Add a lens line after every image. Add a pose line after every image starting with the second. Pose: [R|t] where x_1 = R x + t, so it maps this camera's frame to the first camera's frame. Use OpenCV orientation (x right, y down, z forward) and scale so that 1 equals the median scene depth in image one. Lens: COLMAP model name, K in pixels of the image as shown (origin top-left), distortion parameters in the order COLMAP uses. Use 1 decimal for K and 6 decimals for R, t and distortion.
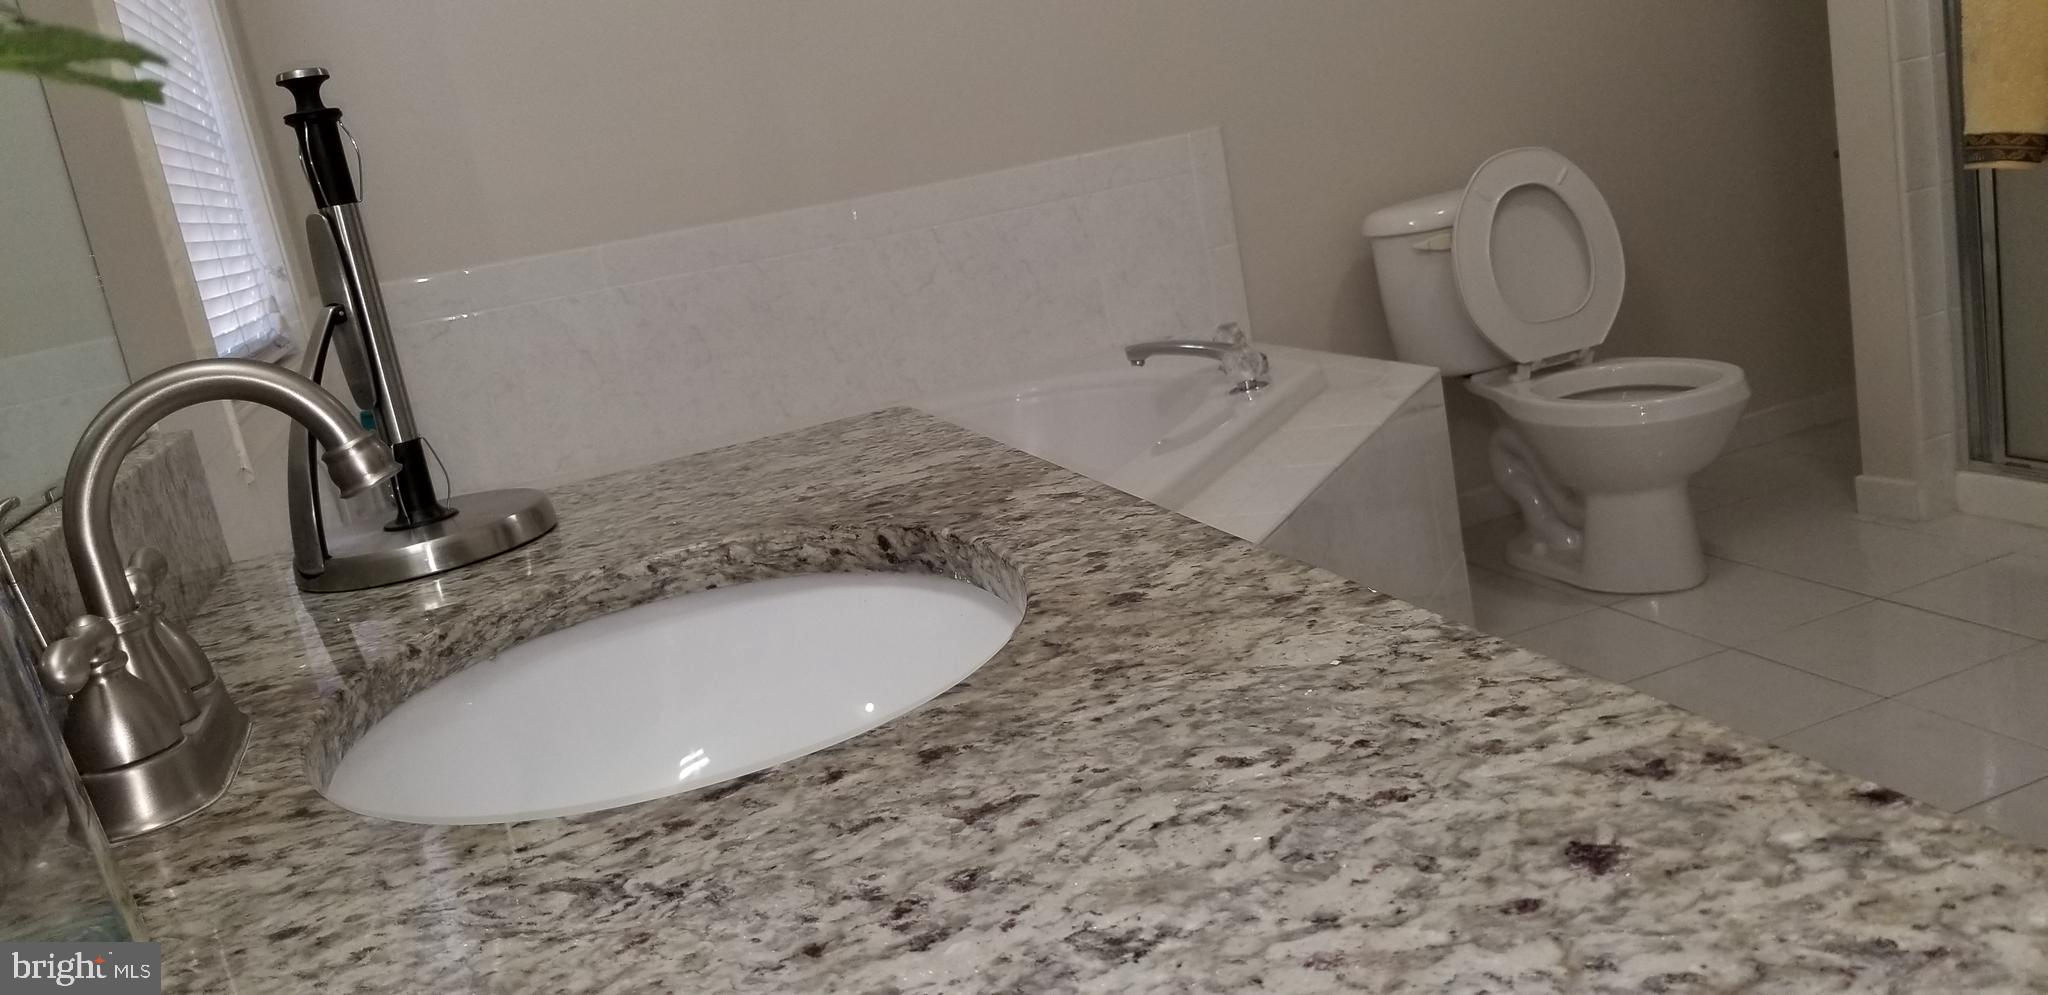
lens RADIAL K [[1580.3, 0, 1027.1], [0, 1580.3, 502.4], [0, 0, 1]] dist [0.130159, -0.212143]
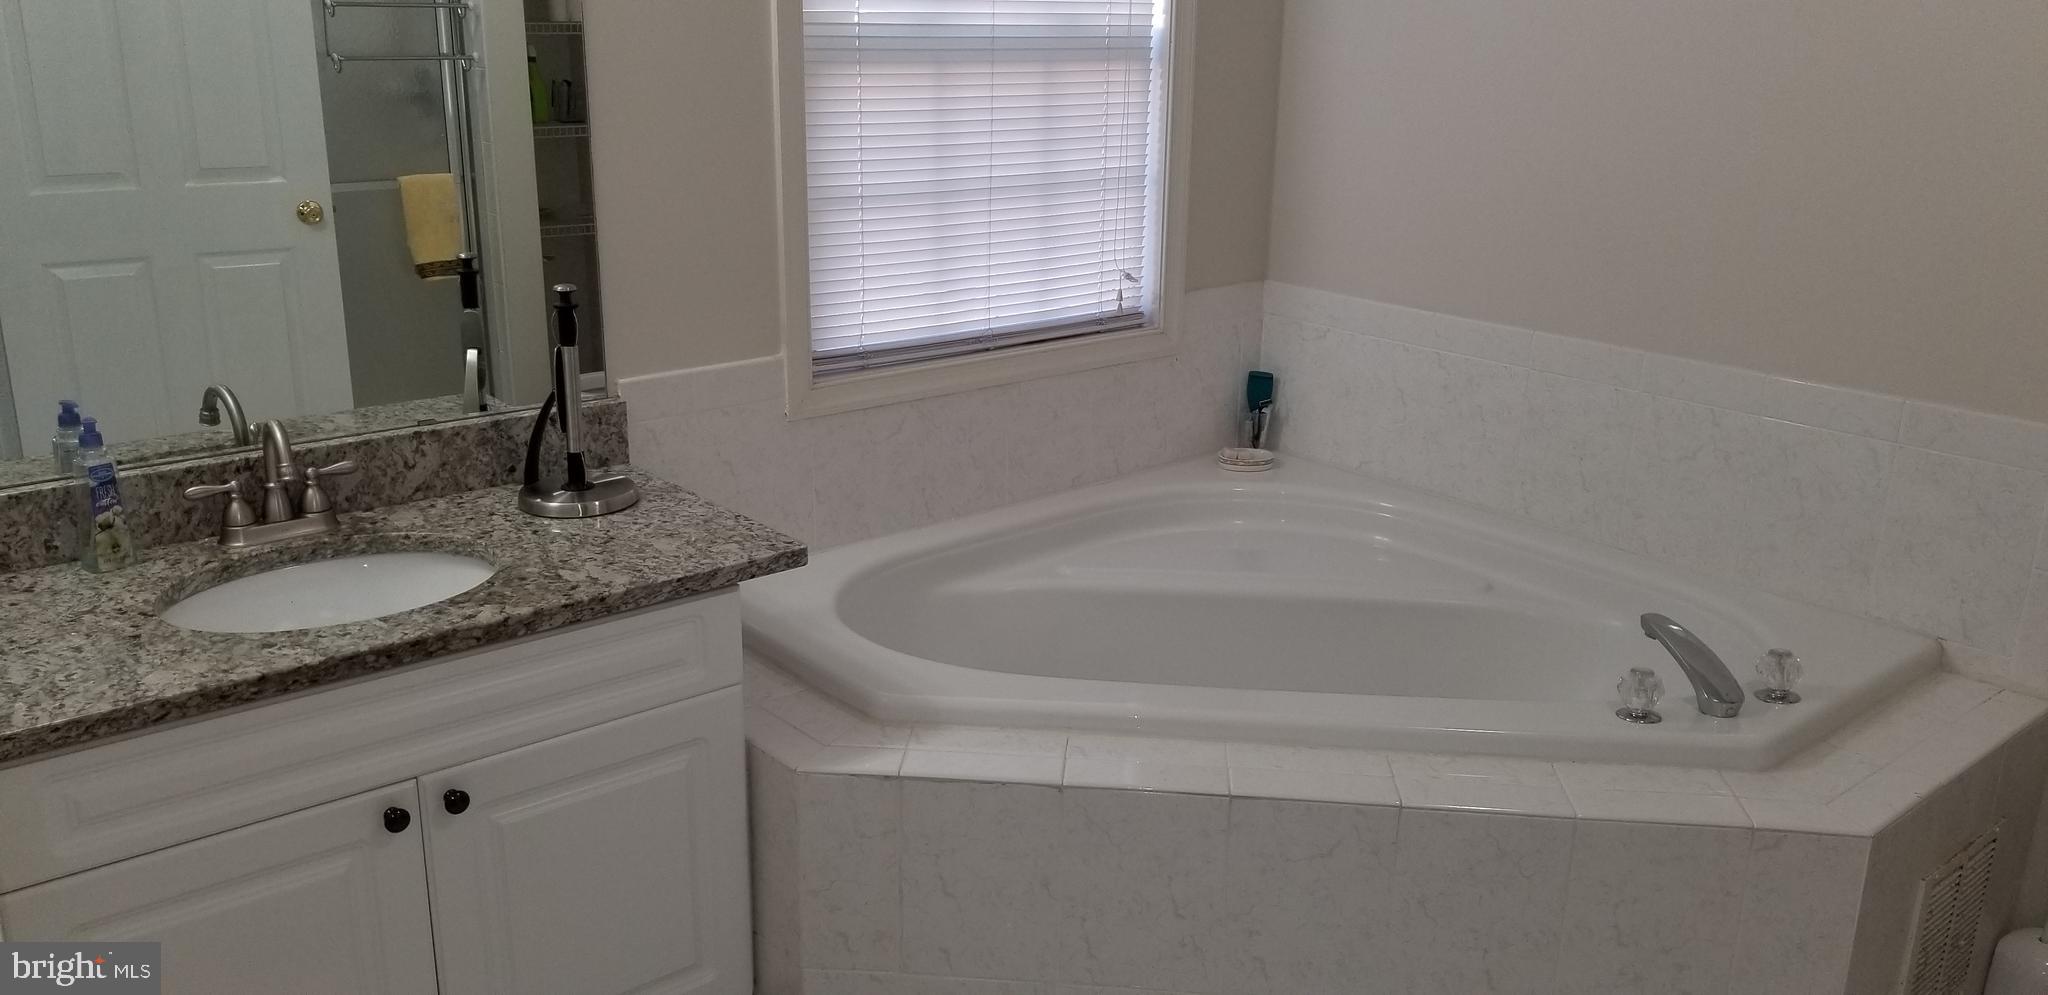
lens RADIAL K [[1580.3, 0, 1027.1], [0, 1580.3, 502.4], [0, 0, 1]] dist [0.130159, -0.212143]
pose [[0.350015, 0.449797, -0.821689, 2.985480], [-0.293245, 0.885699, 0.359923, -1.703480], [0.889661, 0.114977, 0.441908, 1.069996]]
